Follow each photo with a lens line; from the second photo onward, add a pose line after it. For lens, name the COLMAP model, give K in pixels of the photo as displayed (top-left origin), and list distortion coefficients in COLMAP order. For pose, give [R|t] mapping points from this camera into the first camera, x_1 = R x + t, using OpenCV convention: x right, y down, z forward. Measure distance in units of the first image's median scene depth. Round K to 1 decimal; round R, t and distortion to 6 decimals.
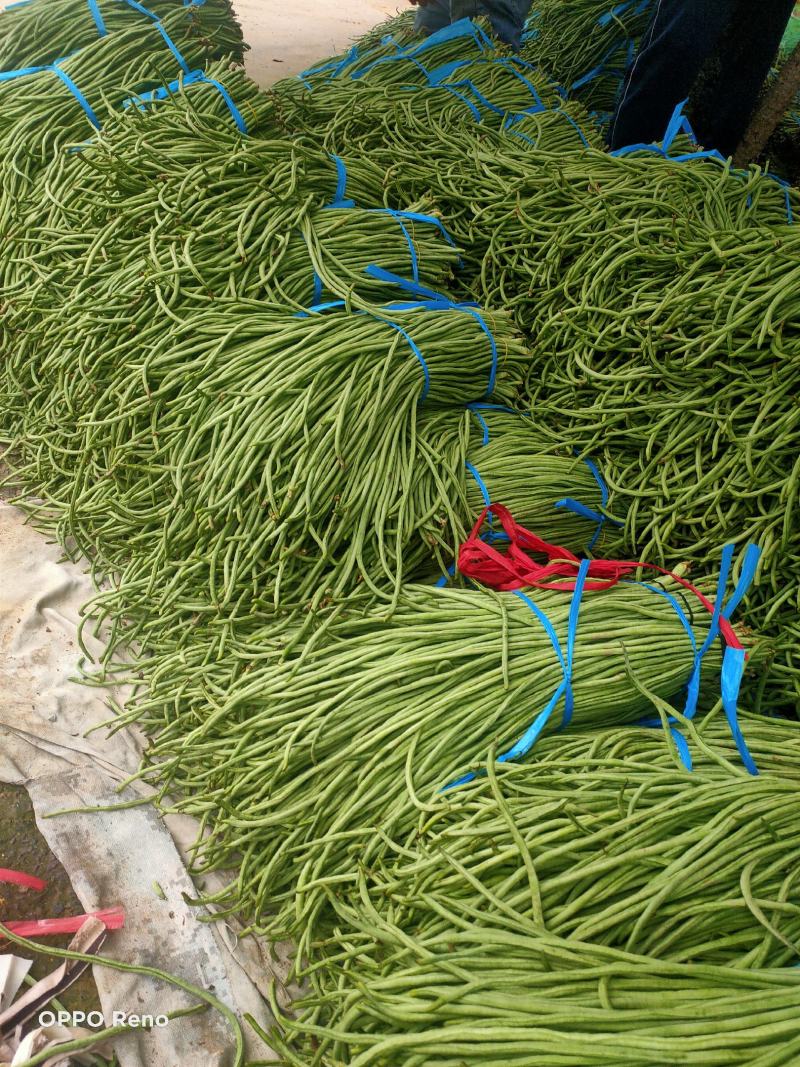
lens RADIAL K [[797.4, 0, 400.0], [0, 797.4, 533.5], [0, 0, 1]] dist [0.010593, -0.004308]
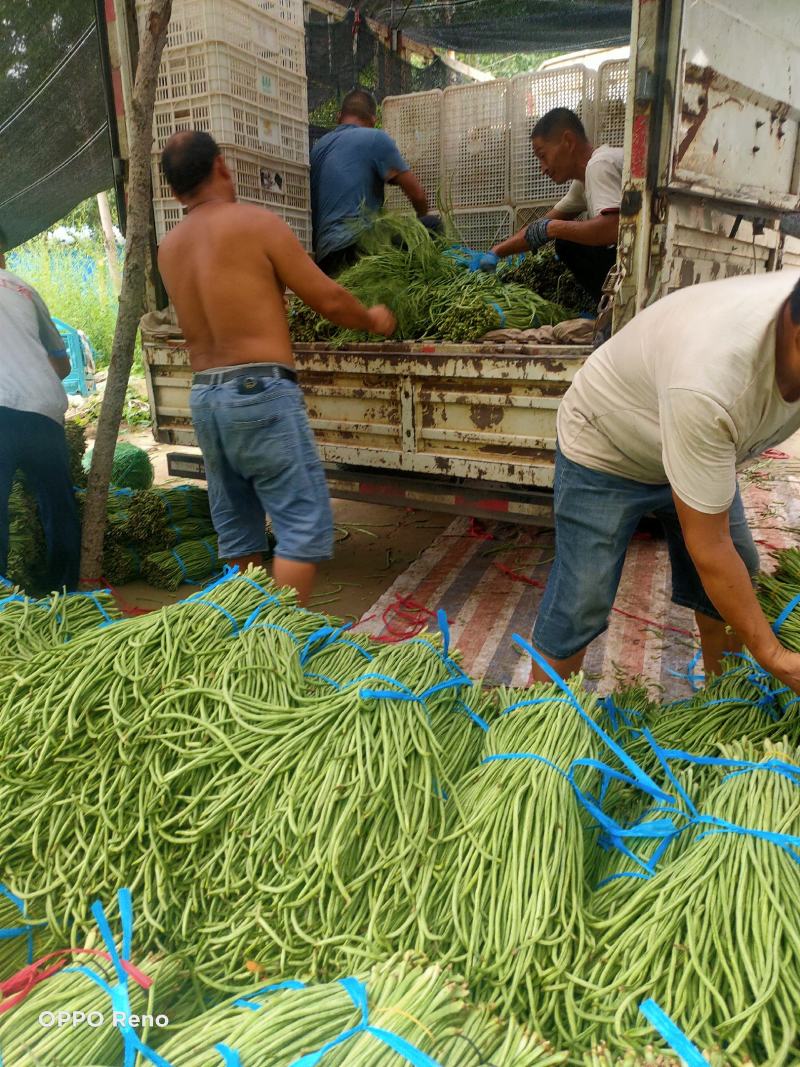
lens RADIAL K [[797.4, 0, 400.0], [0, 797.4, 533.5], [0, 0, 1]] dist [0.010593, -0.004308]
pose [[0.741808, -0.281002, 0.608899, 0.134234], [0.509289, 0.826769, -0.238908, 0.060424], [-0.436285, 0.487330, 0.756416, -0.318824]]
